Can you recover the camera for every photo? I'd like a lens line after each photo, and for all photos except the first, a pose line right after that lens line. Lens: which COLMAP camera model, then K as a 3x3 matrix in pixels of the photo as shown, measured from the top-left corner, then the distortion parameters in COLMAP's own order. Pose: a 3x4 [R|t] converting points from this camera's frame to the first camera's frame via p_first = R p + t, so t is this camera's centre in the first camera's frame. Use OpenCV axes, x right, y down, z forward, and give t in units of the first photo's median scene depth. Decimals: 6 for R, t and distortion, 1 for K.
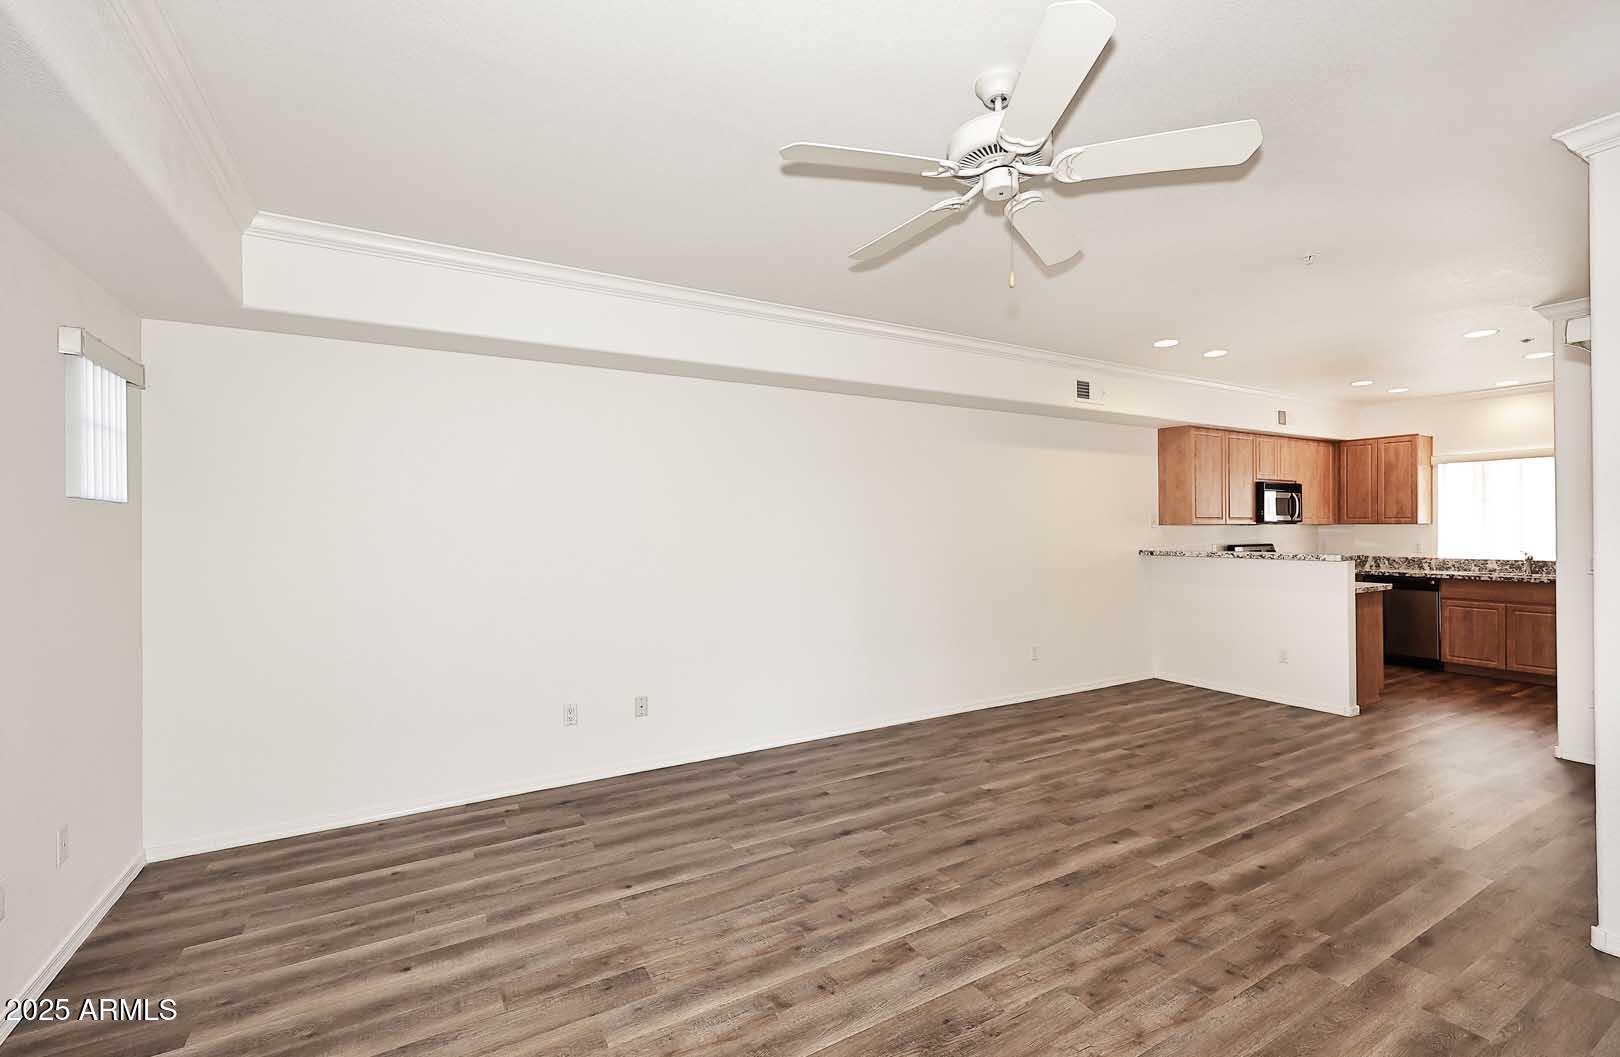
lens RADIAL K [[698.6, 0, 820.5], [0, 698.6, 523.8], [0, 0, 1]] dist [0.001217, -0.000090]
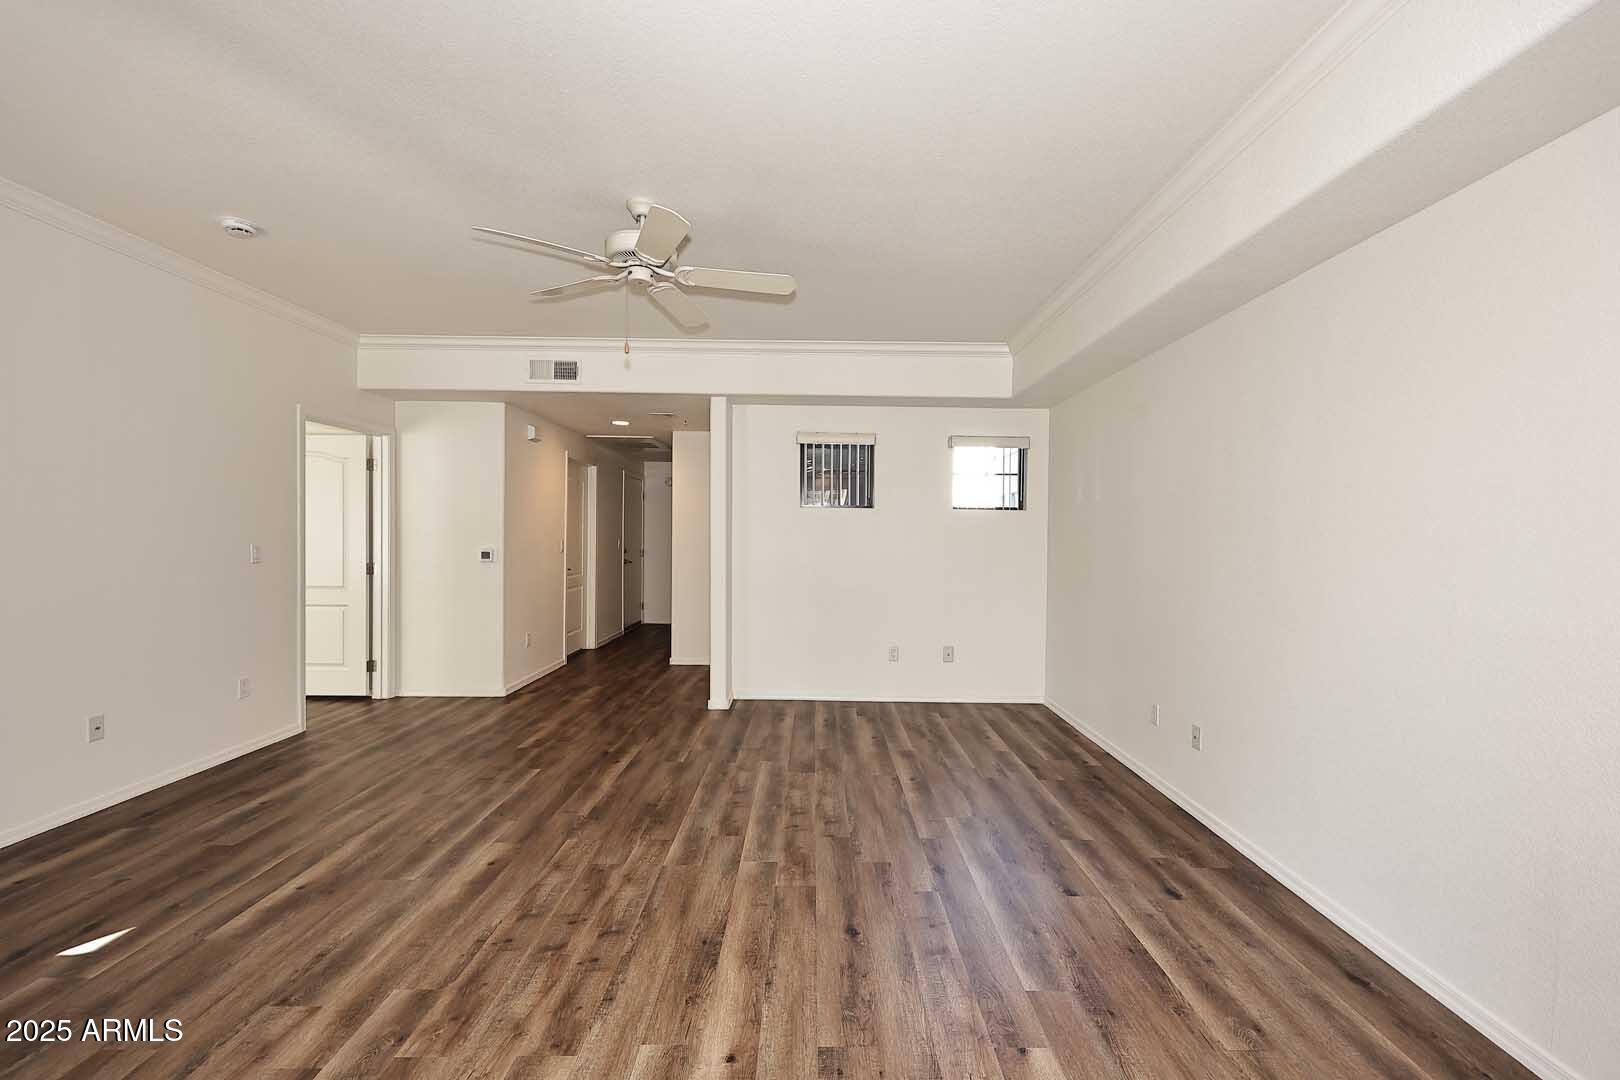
lens RADIAL K [[678.7, 0, 810.0], [0, 678.7, 540.0], [0, 0, 1]] dist [0.000004, 0.000207]
pose [[-0.508711, 0.010978, -0.860867, 0.702748], [-0.000750, 0.999913, 0.013194, 0.024279], [0.860937, 0.007357, -0.508658, 1.092438]]
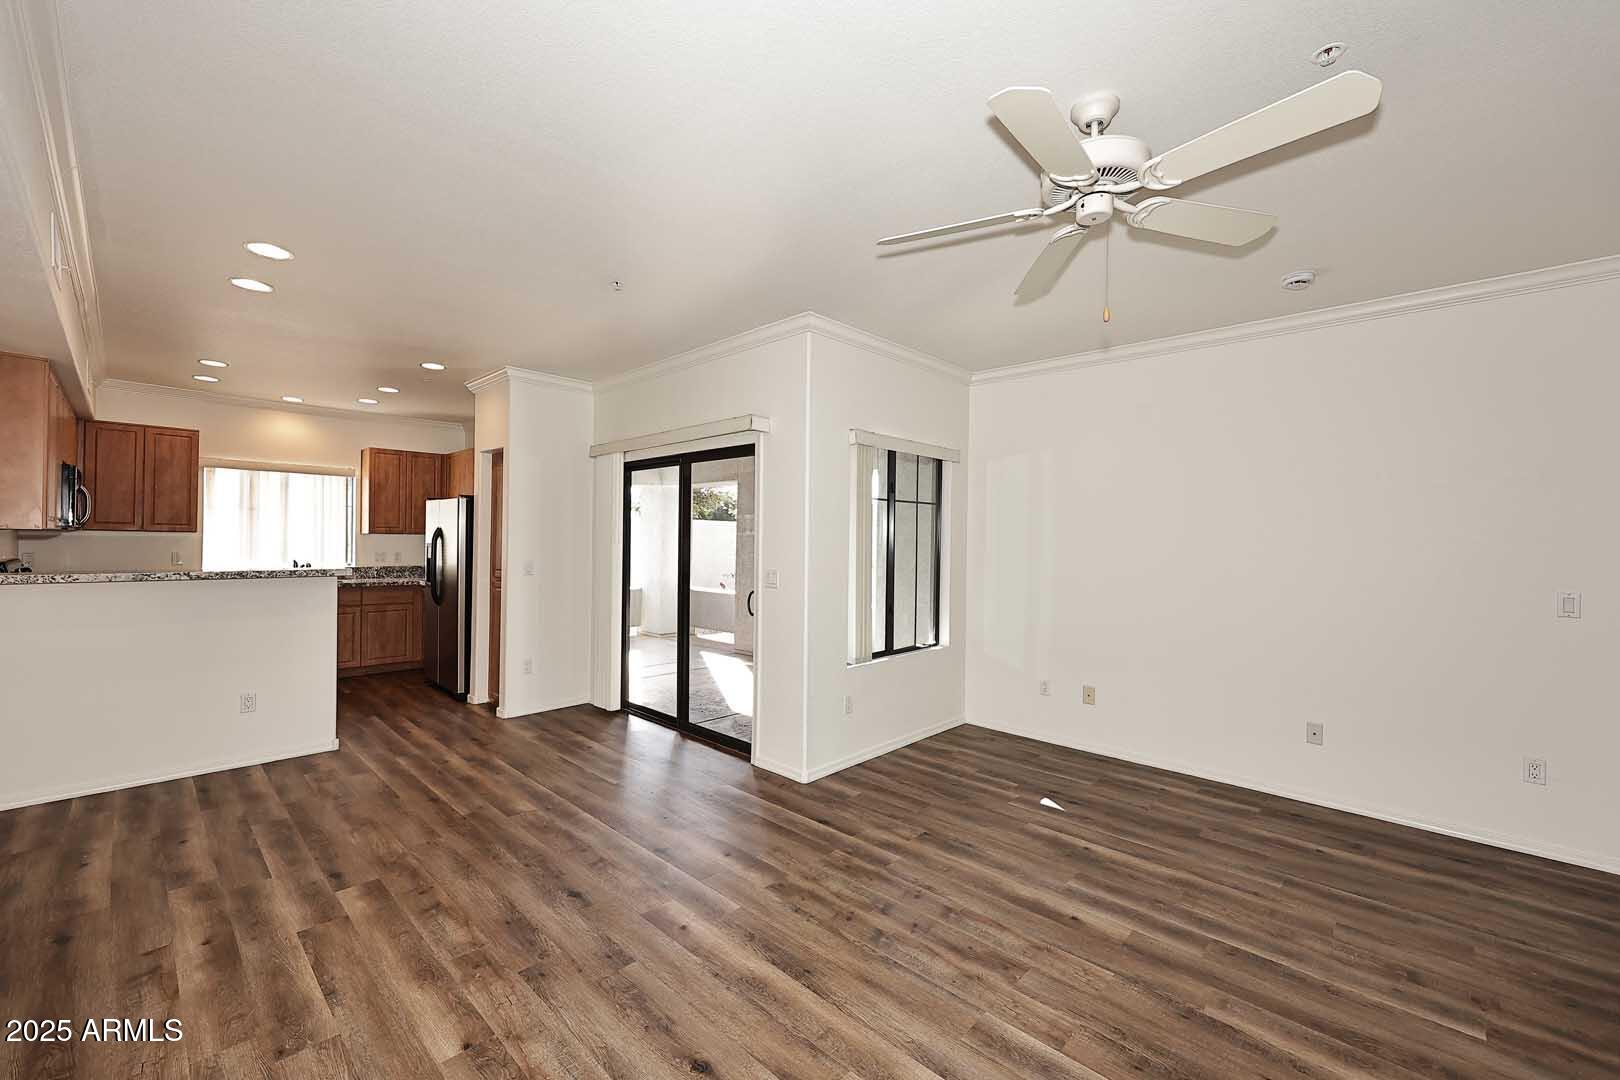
lens RADIAL K [[654.6, 0, 809.9], [0, 654.6, 536.7], [0, 0, 1]] dist [0.000387, 0.000412]
pose [[-0.276163, 0.009857, 0.961060, -0.289950], [-0.017658, 0.999727, -0.015327, 0.009315], [-0.960949, -0.021204, -0.275914, 0.885236]]
